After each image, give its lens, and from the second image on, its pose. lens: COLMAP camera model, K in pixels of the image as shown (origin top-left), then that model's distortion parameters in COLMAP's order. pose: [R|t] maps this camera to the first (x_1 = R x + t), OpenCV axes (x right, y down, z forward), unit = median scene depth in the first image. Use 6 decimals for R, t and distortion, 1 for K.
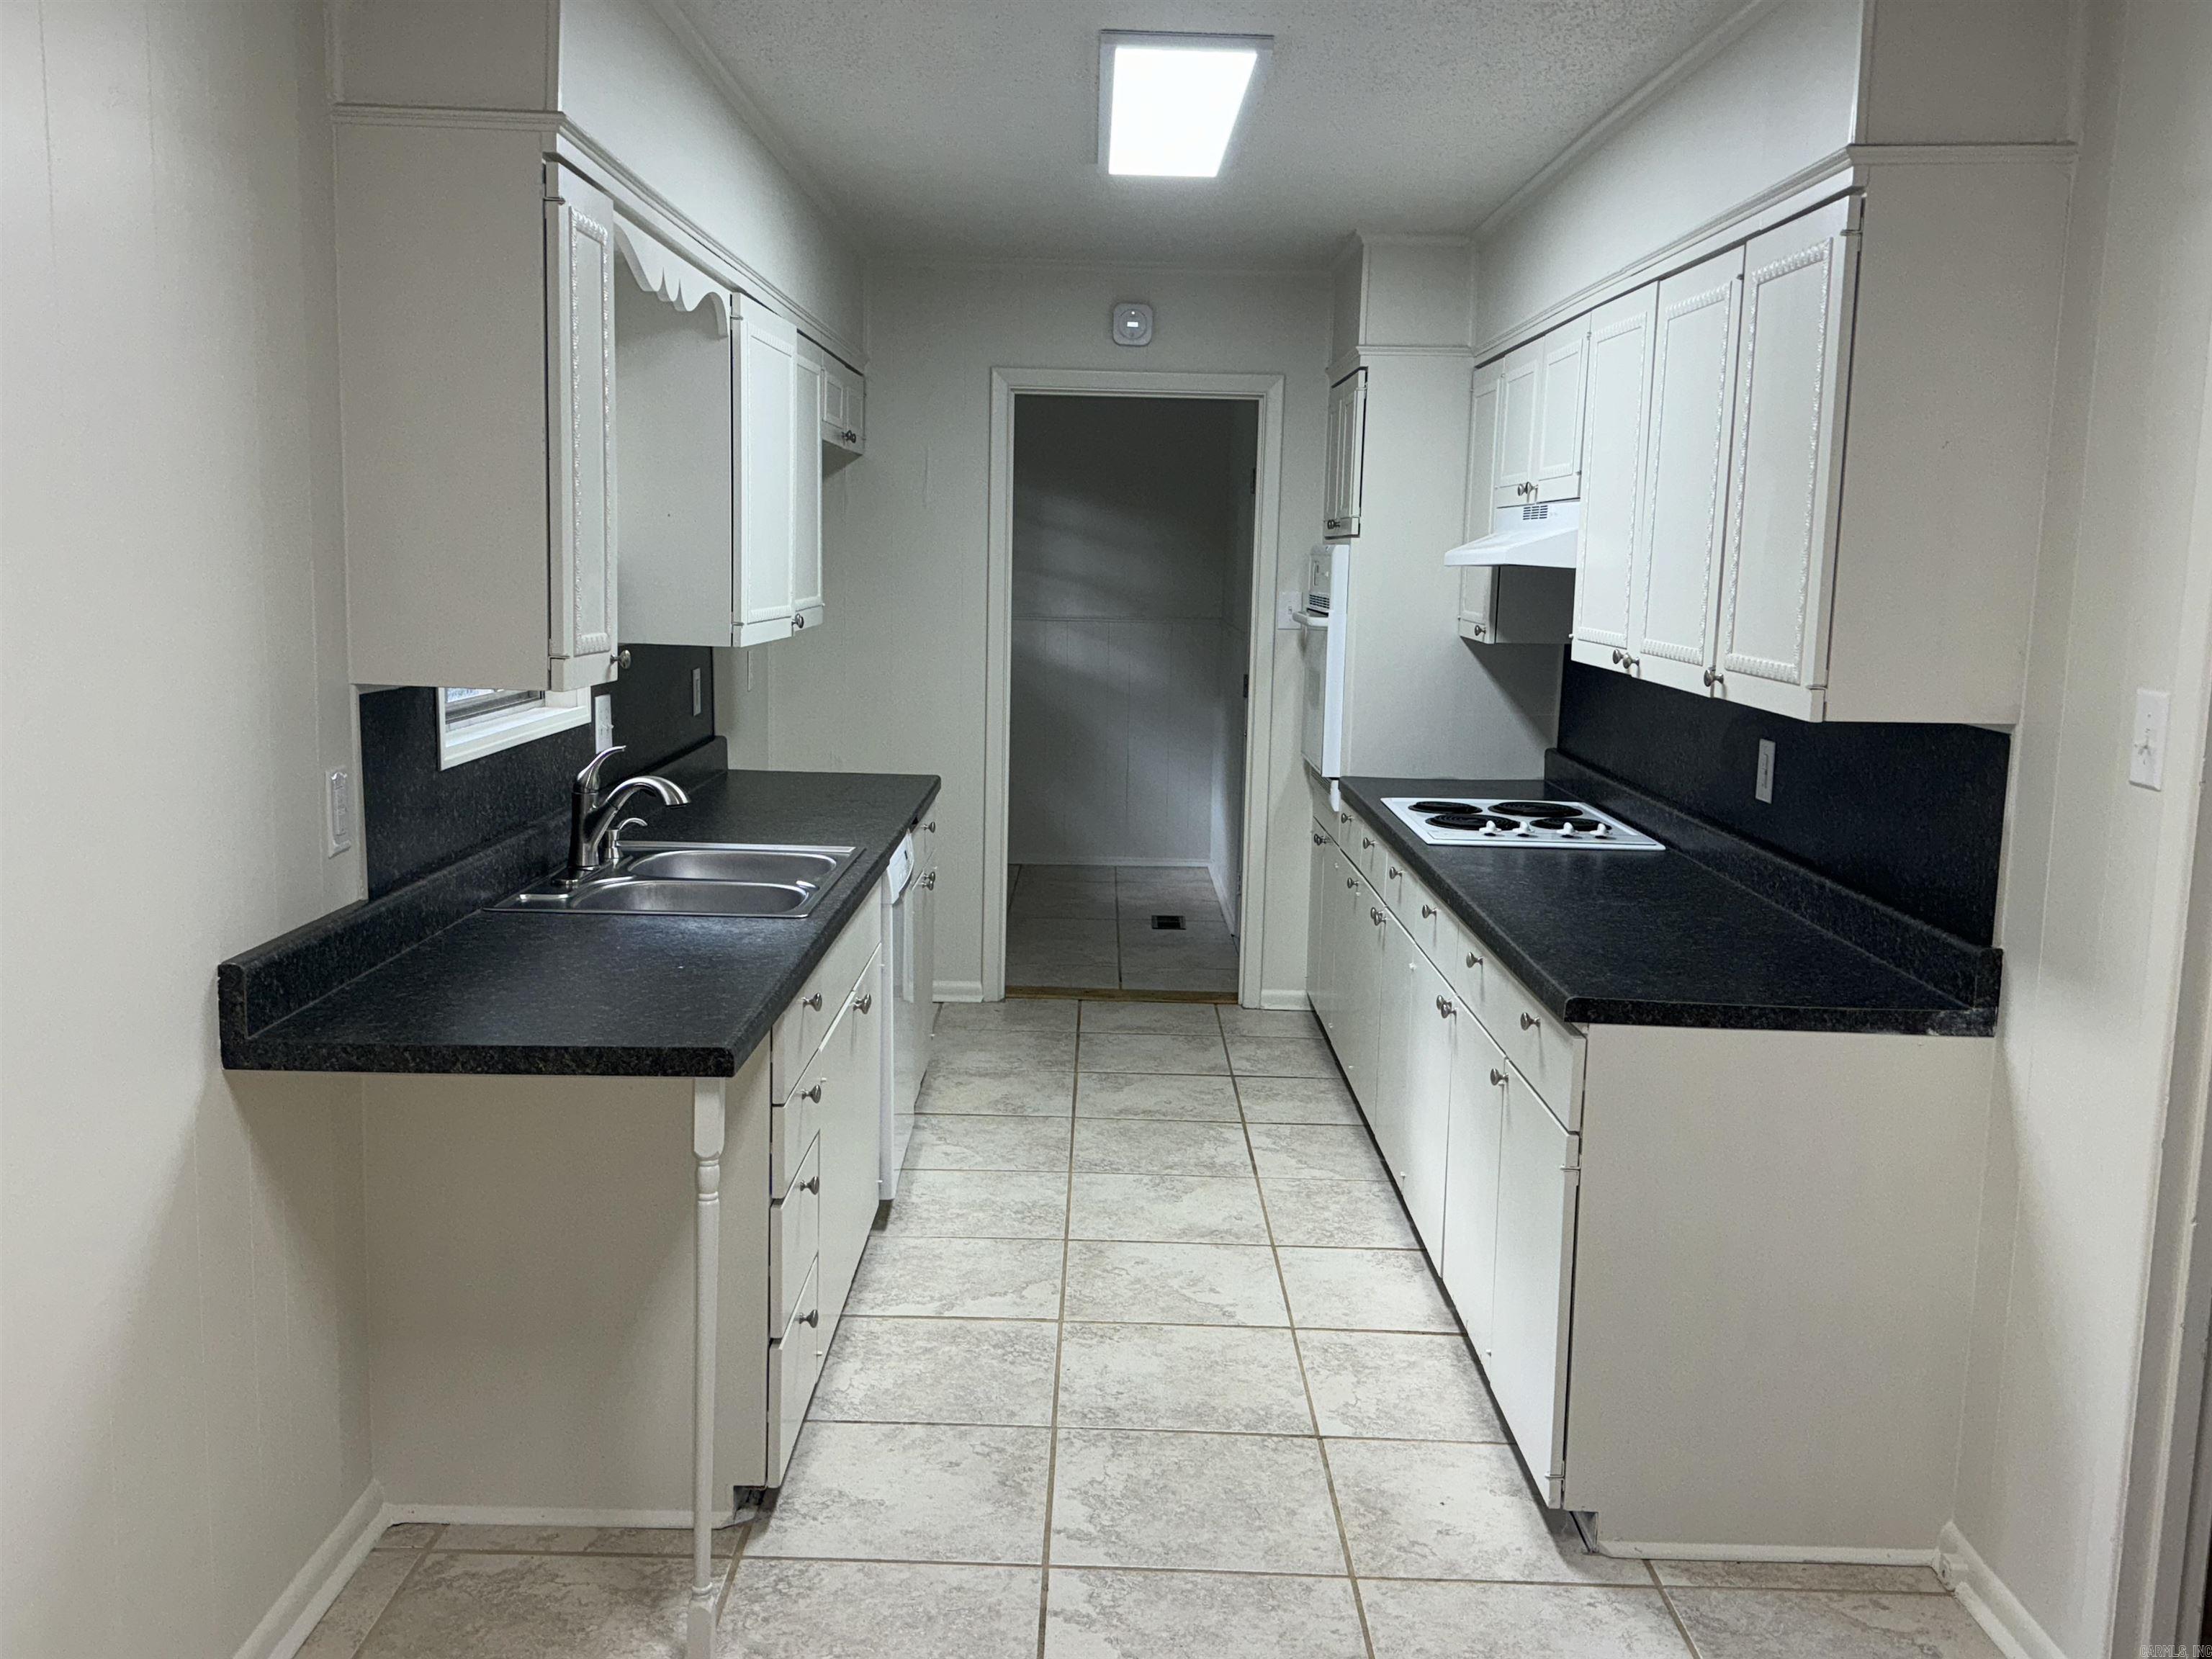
lens RADIAL K [[1949.4, 0, 1106.0], [0, 1949.4, 829.5], [0, 0, 1]] dist [0.198828, -0.432657]
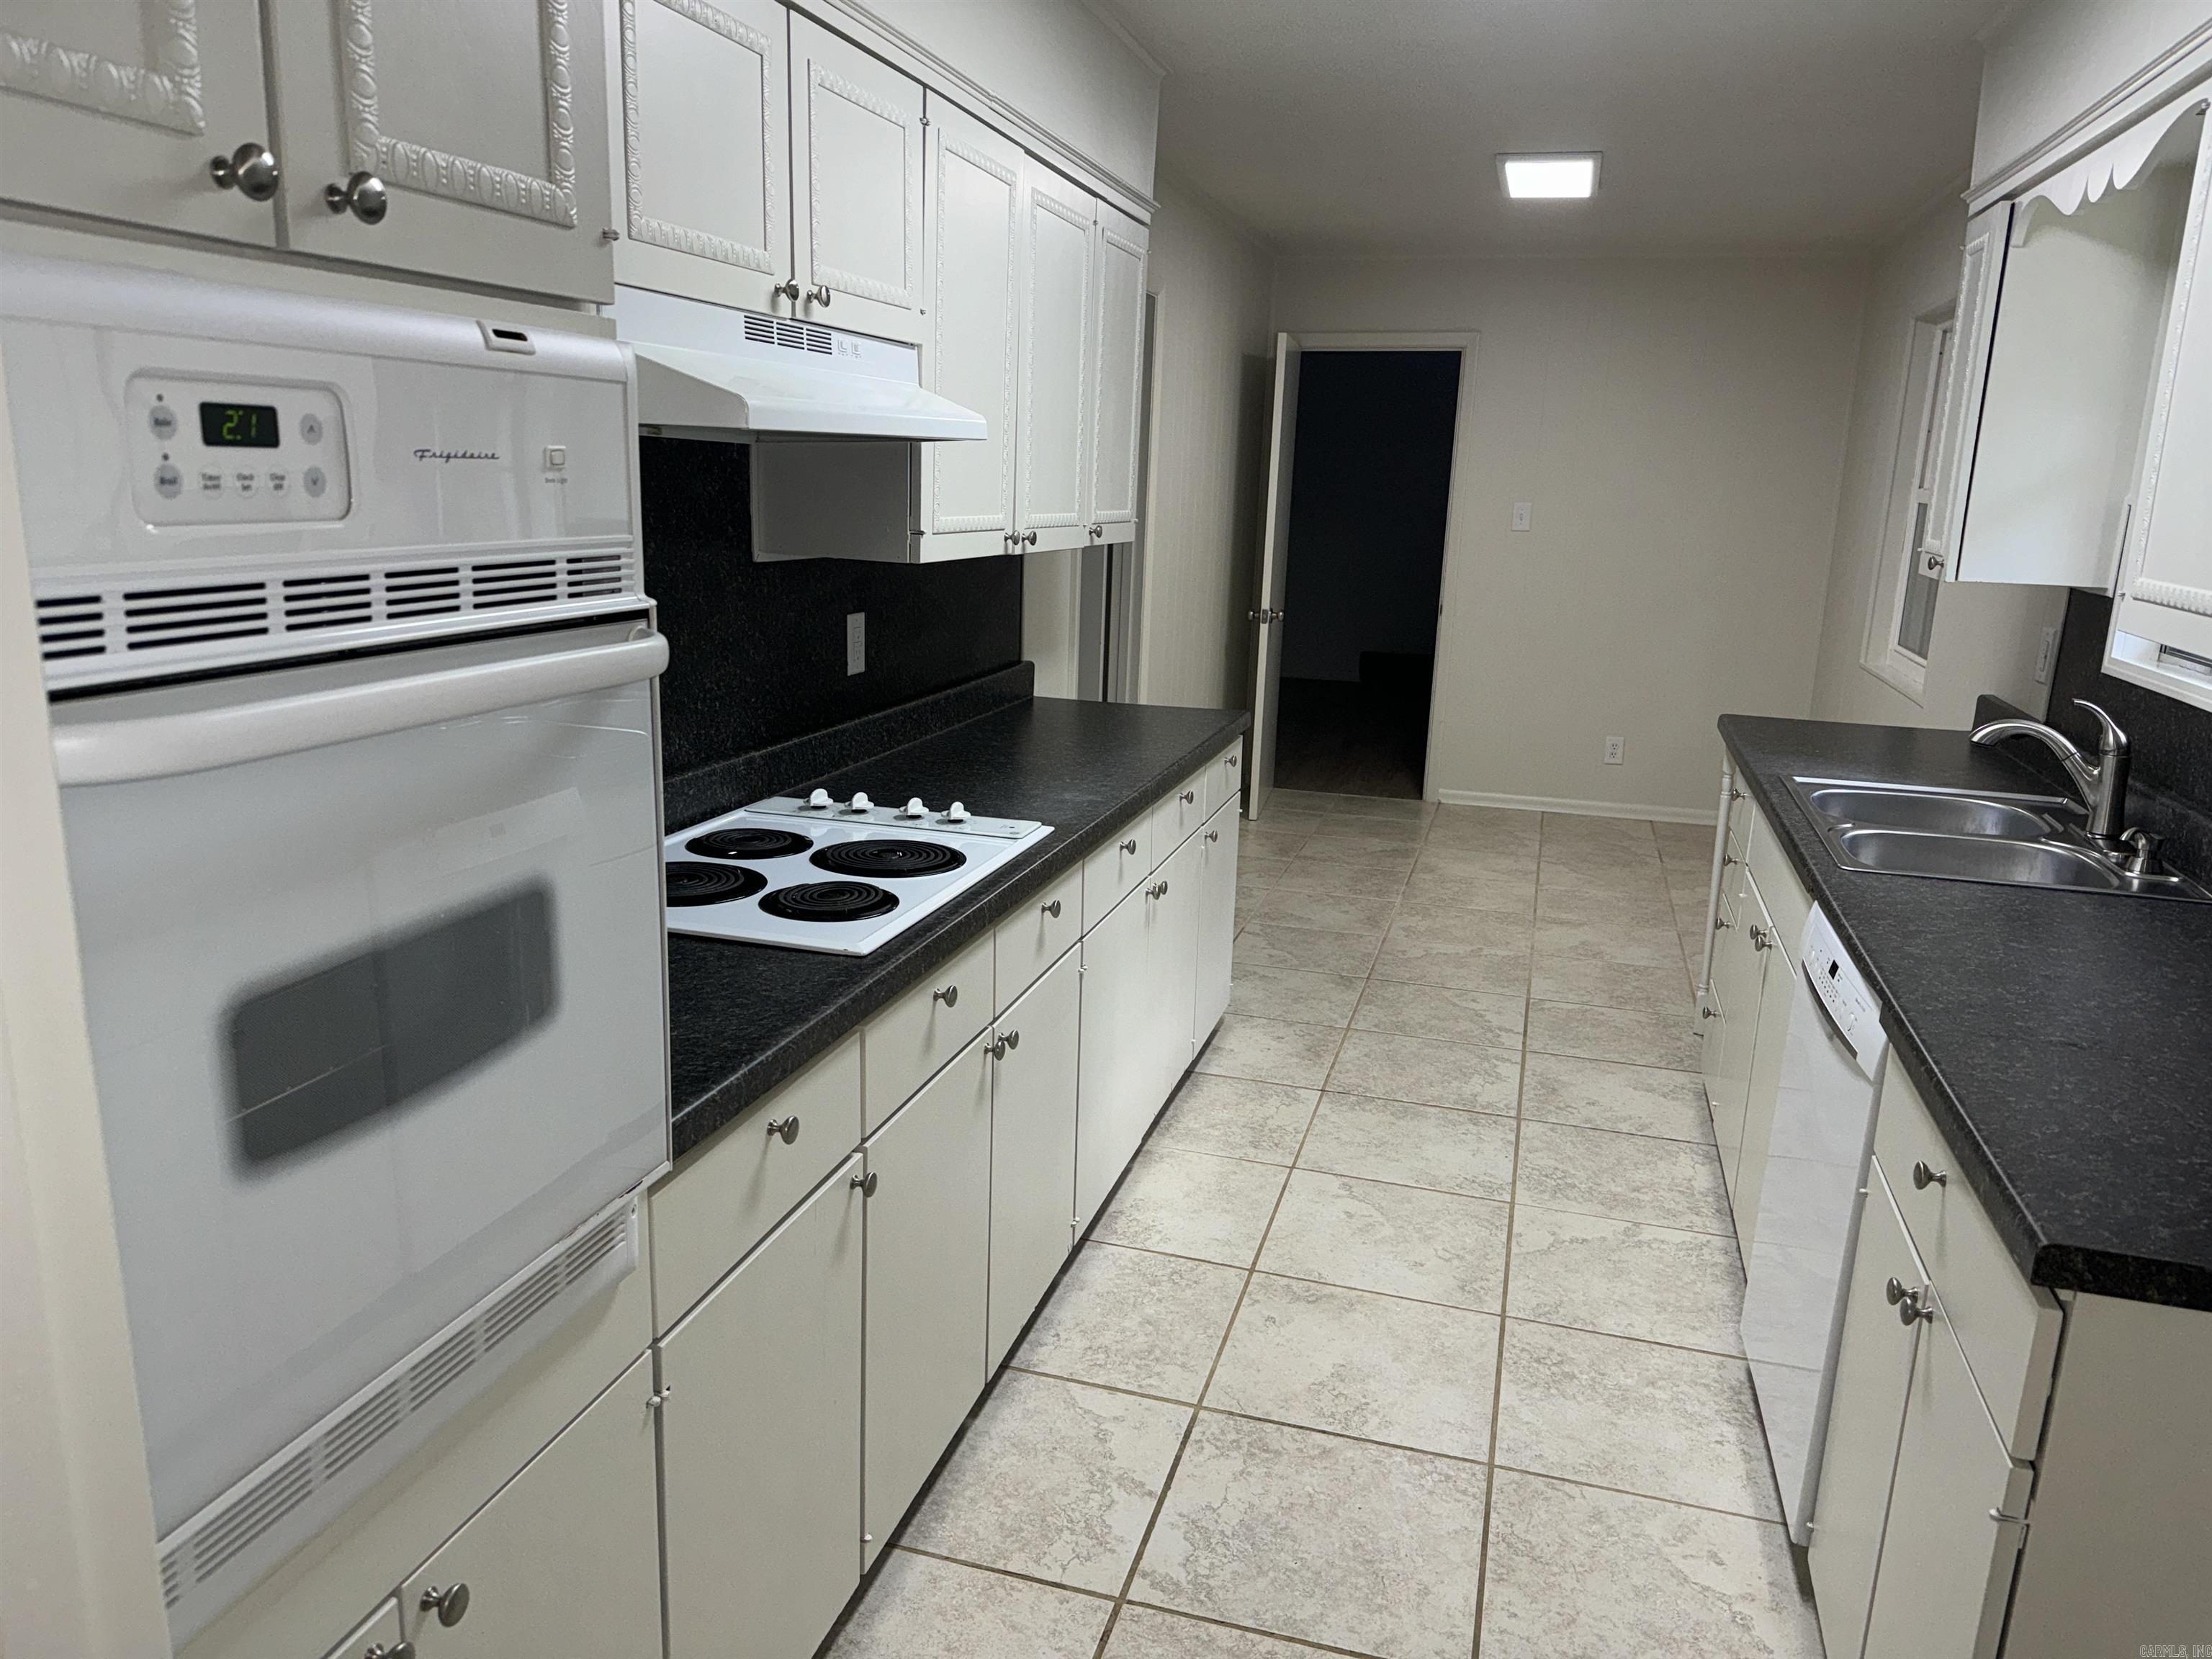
lens RADIAL K [[1525.4, 0, 1106.0], [0, 1525.4, 829.5], [0, 0, 1]] dist [0.198607, -0.374058]
pose [[-0.957710, -0.121612, 0.260773, -0.007805], [-0.018339, 0.930249, 0.366470, -0.251003], [-0.287151, 0.346190, -0.893139, 1.835977]]
